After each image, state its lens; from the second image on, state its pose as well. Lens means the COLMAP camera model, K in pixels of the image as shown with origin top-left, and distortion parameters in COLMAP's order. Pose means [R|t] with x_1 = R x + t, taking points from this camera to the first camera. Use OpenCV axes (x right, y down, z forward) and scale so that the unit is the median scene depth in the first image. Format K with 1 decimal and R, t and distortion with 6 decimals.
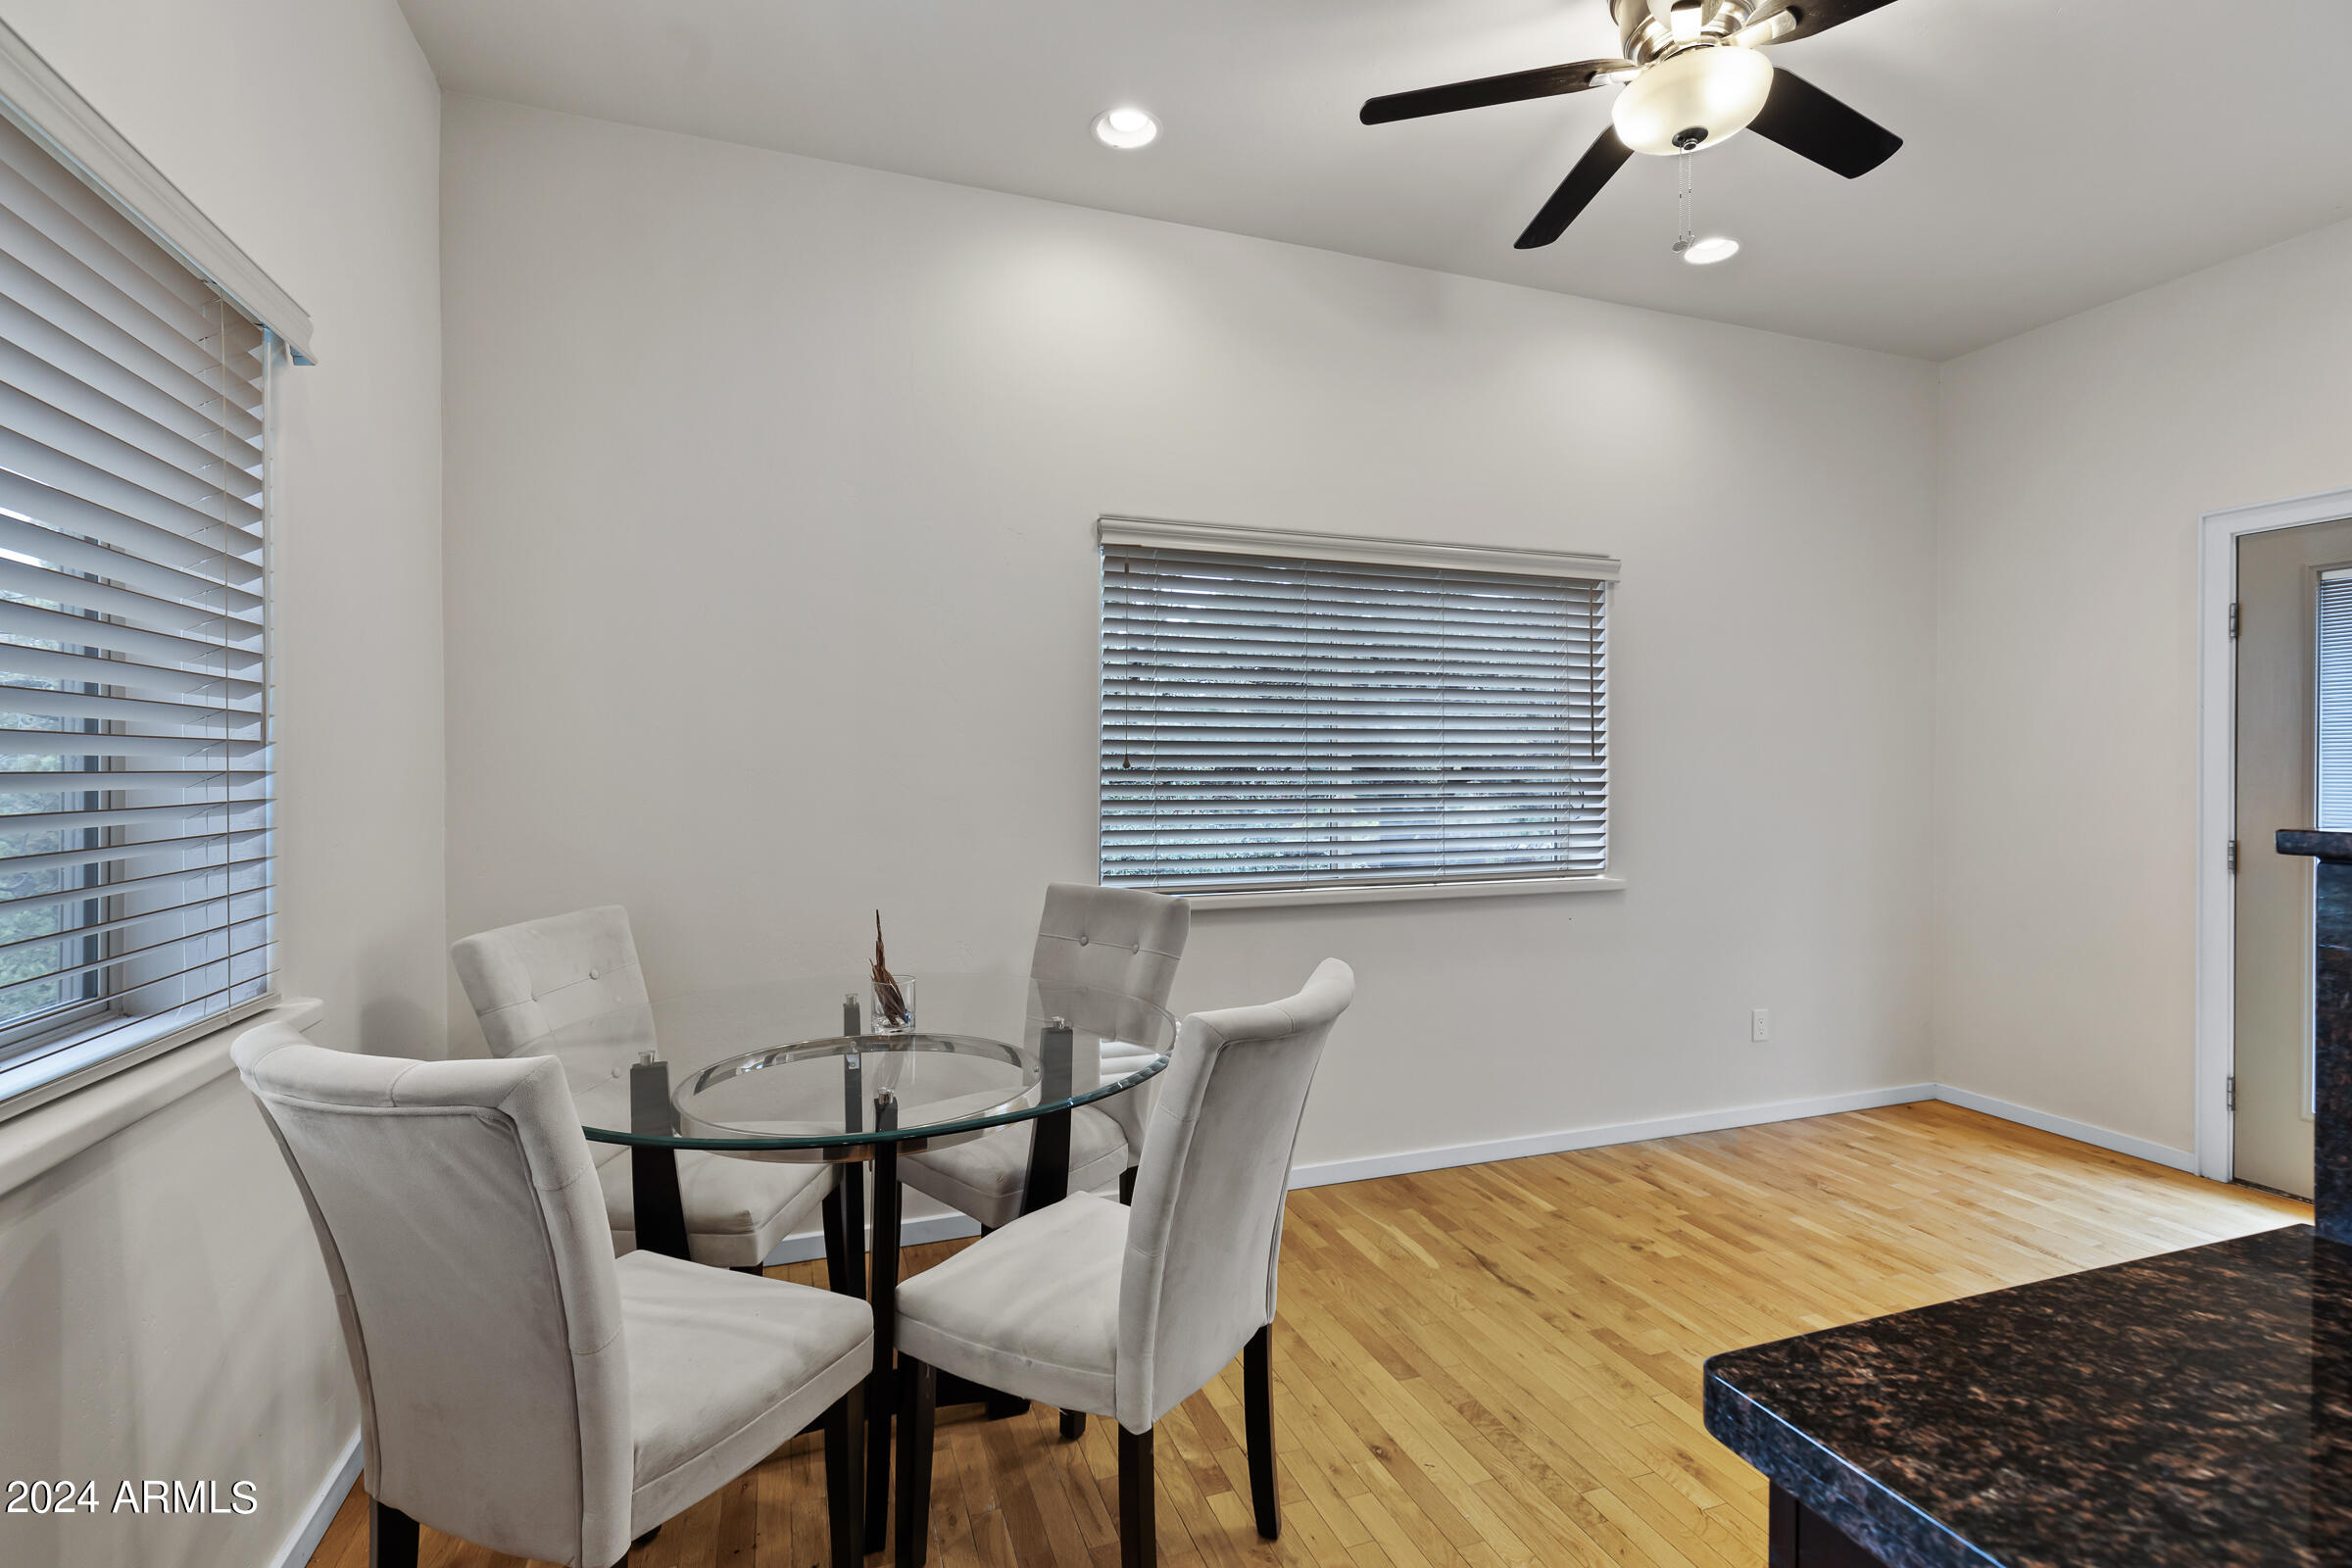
lens RADIAL K [[1077.9, 0, 1191.0], [0, 1077.9, 776.2], [0, 0, 1]] dist [0.008017, -0.001005]
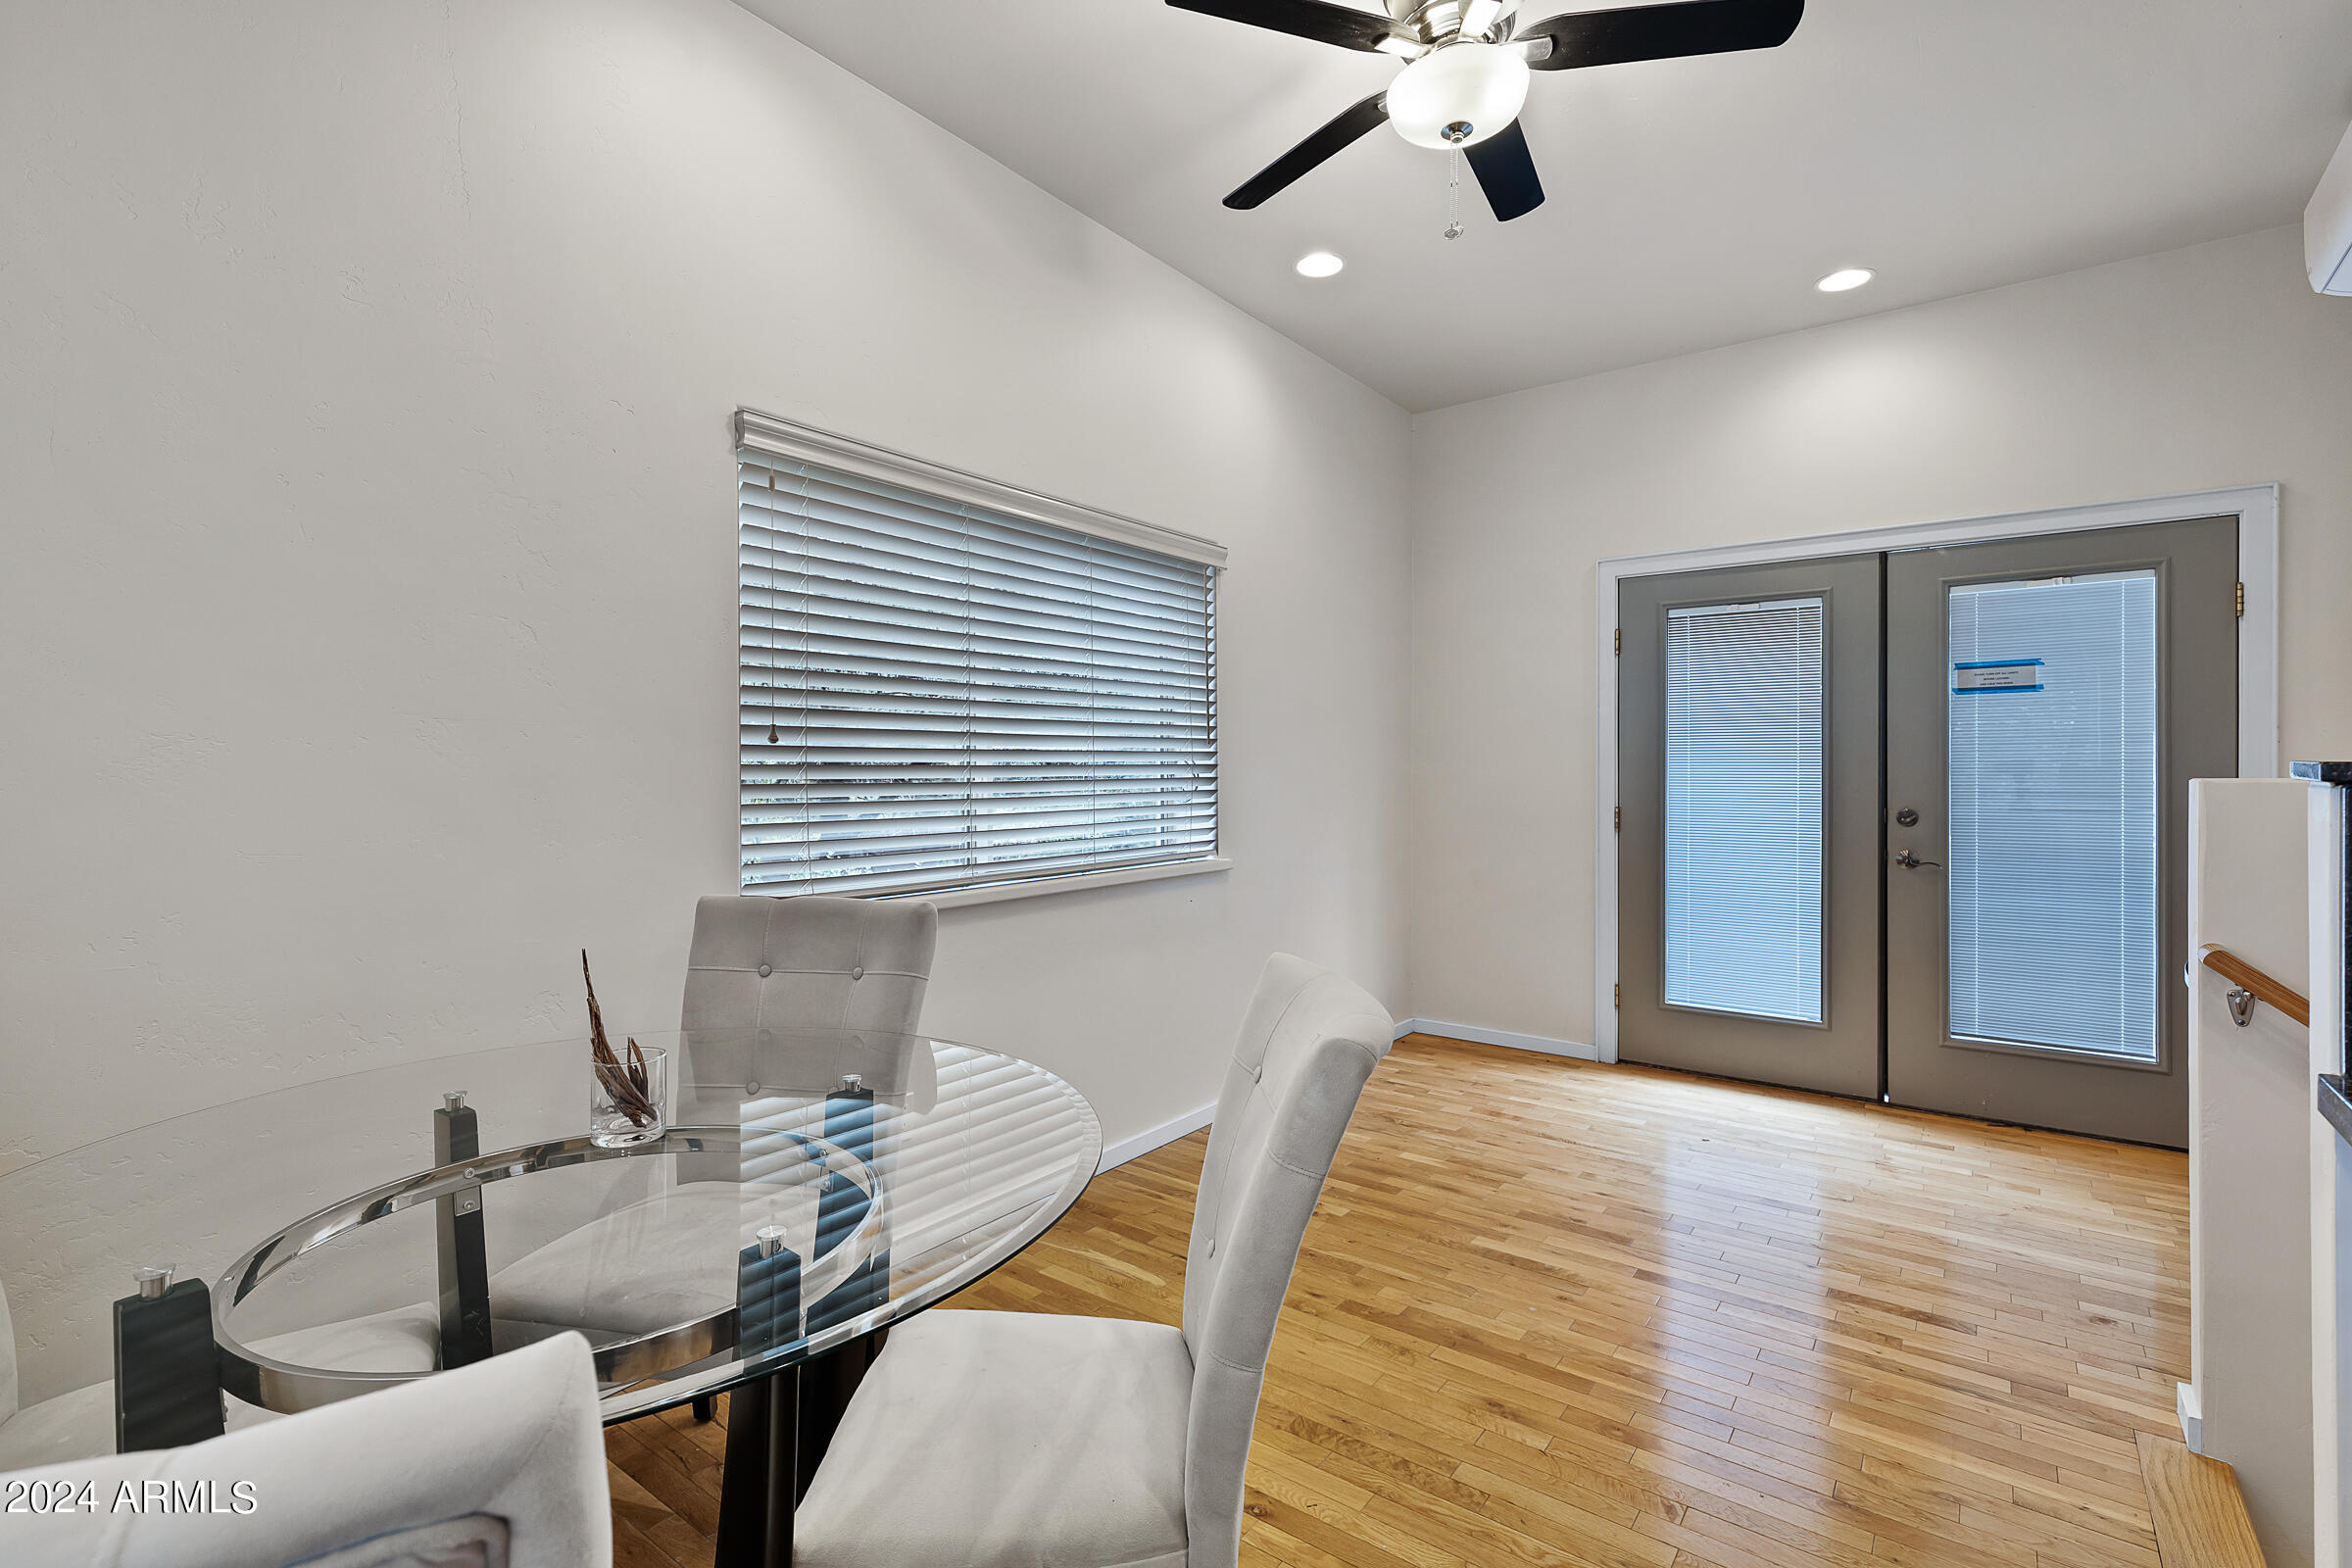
lens RADIAL K [[1077.9, 0, 1187.0], [0, 1077.9, 776.6], [0, 0, 1]] dist [0.008017, -0.001005]
pose [[0.841597, -0.007133, 0.540058, -0.232460], [0.005299, 0.999974, 0.004950, 0.014676], [-0.540079, -0.001305, 0.841613, 0.195066]]
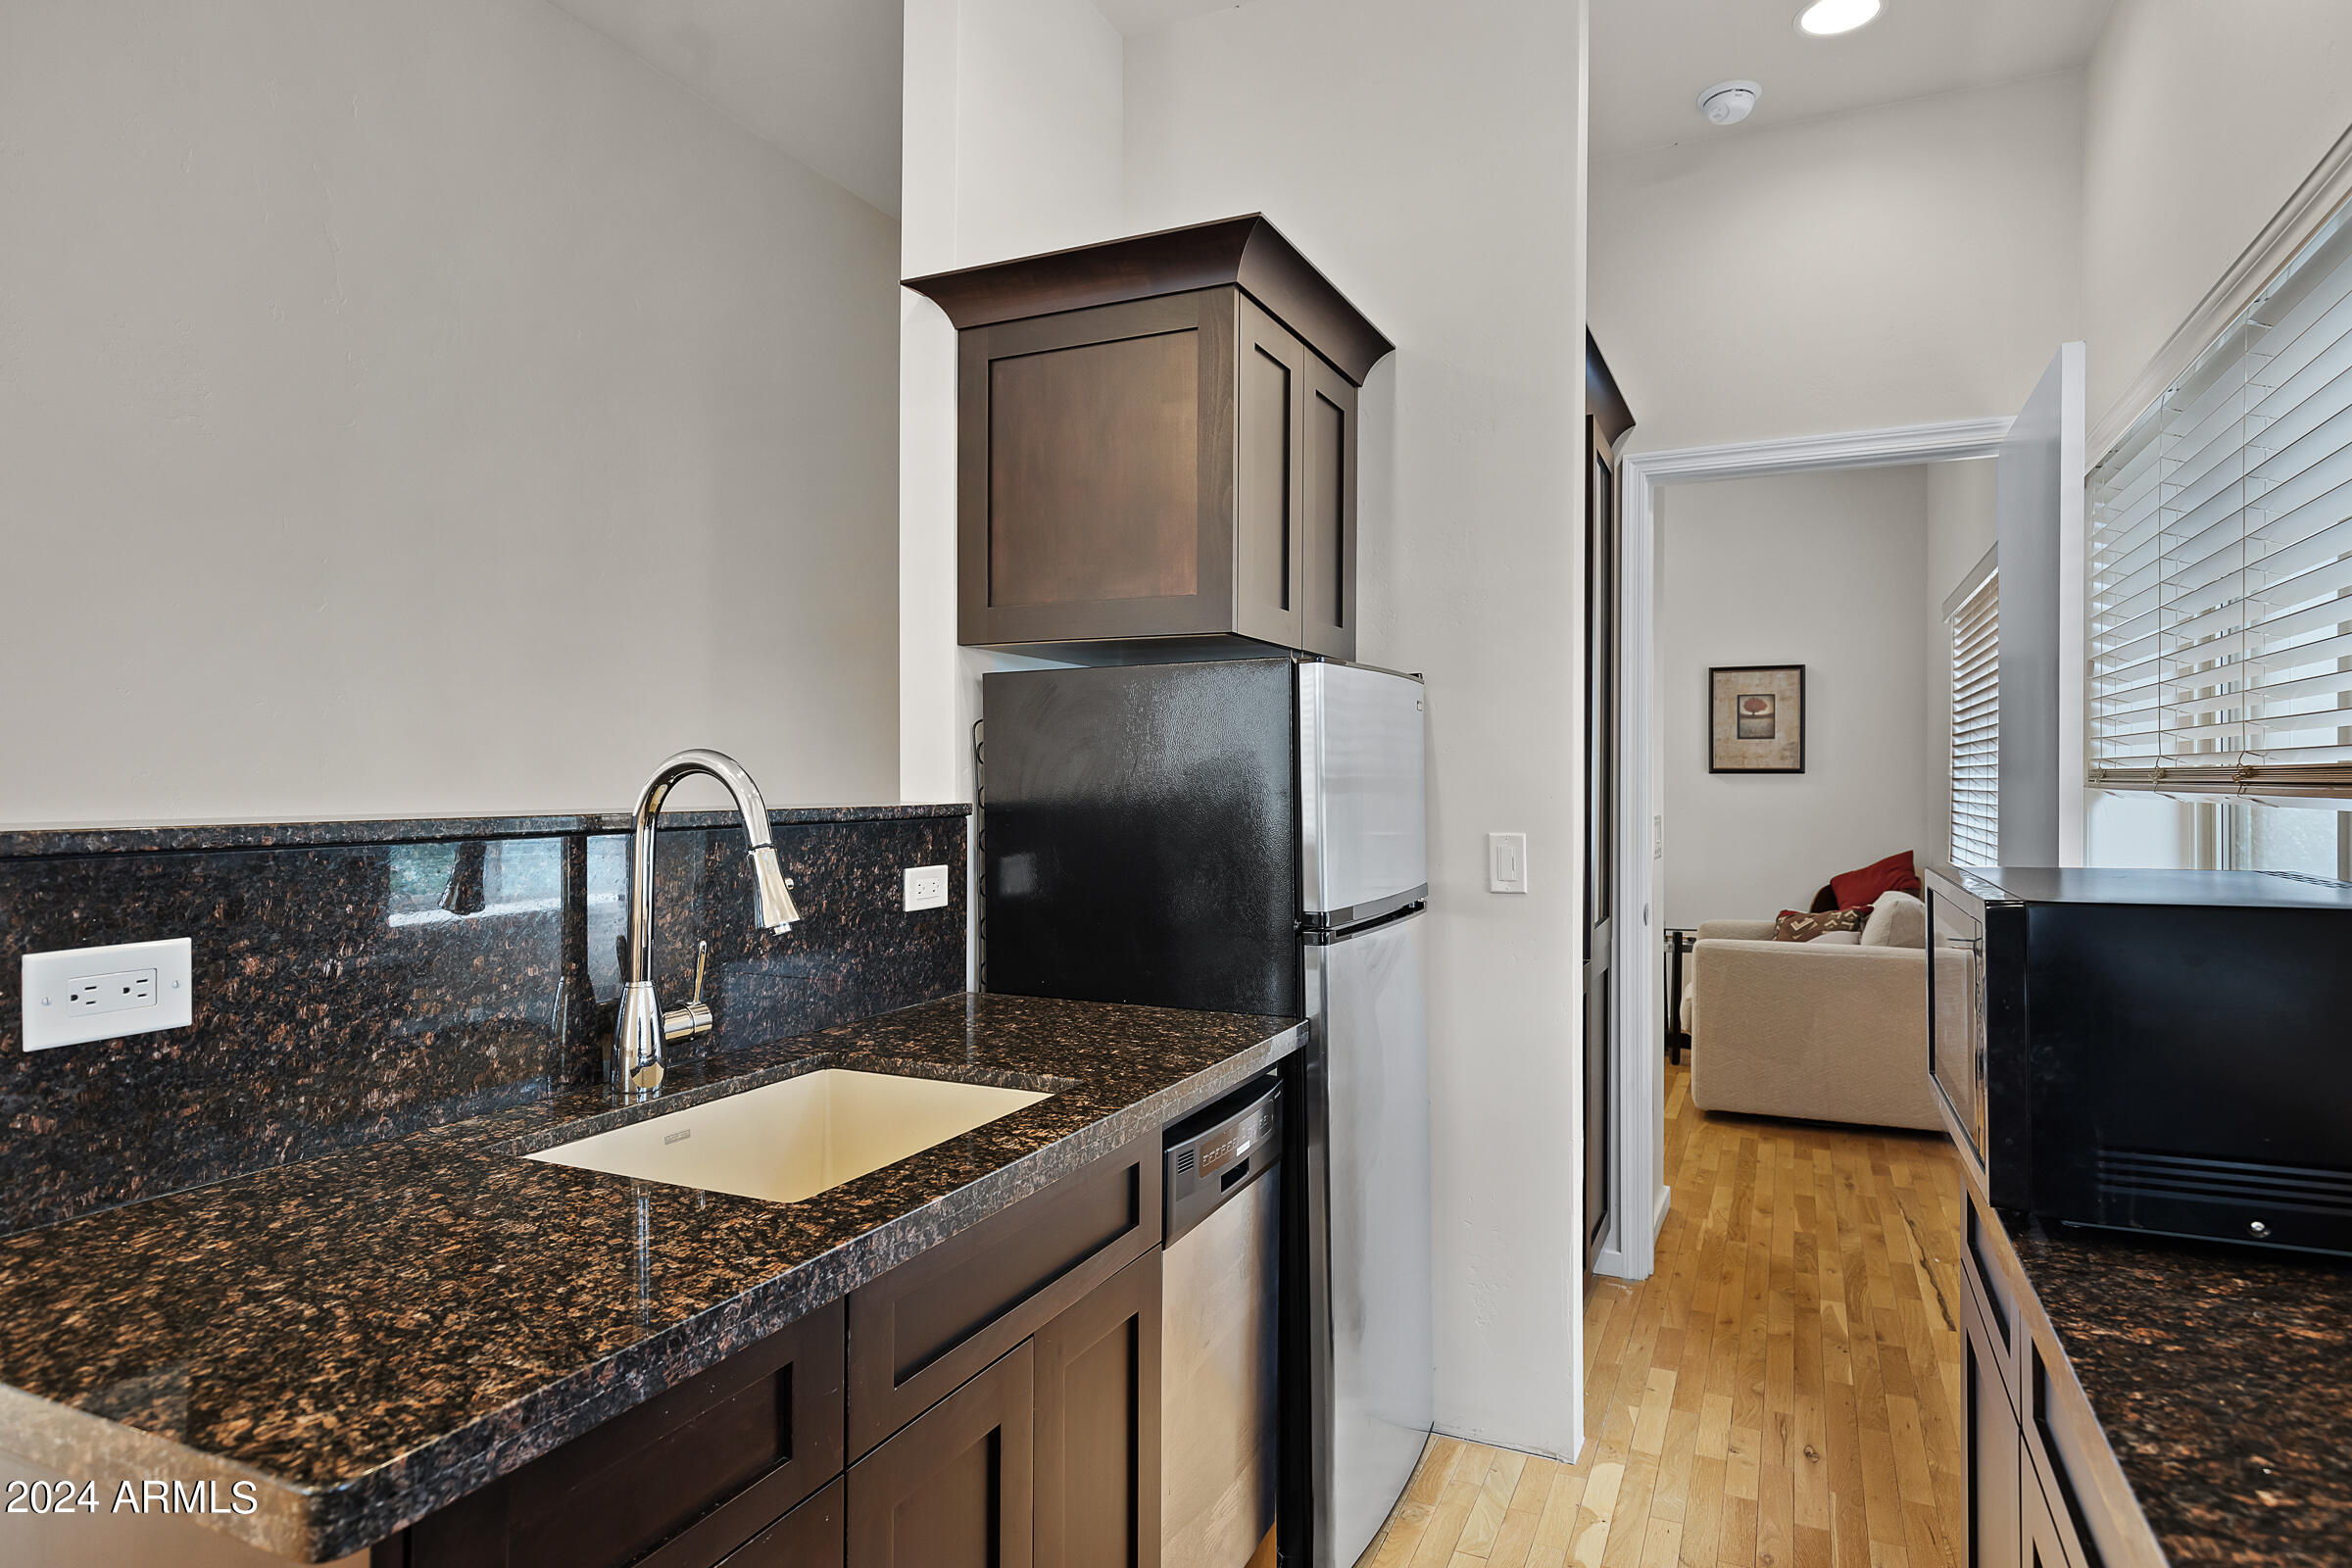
lens RADIAL K [[1352.2, 0, 1175.0], [0, 1352.2, 769.0], [0, 0, 1]] dist [0.007527, -0.000979]
pose [[-0.701091, -0.002906, 0.713066, -0.162156], [-0.002042, 0.999996, 0.002067, -0.003162], [-0.713069, -0.000007, -0.701094, 0.283375]]
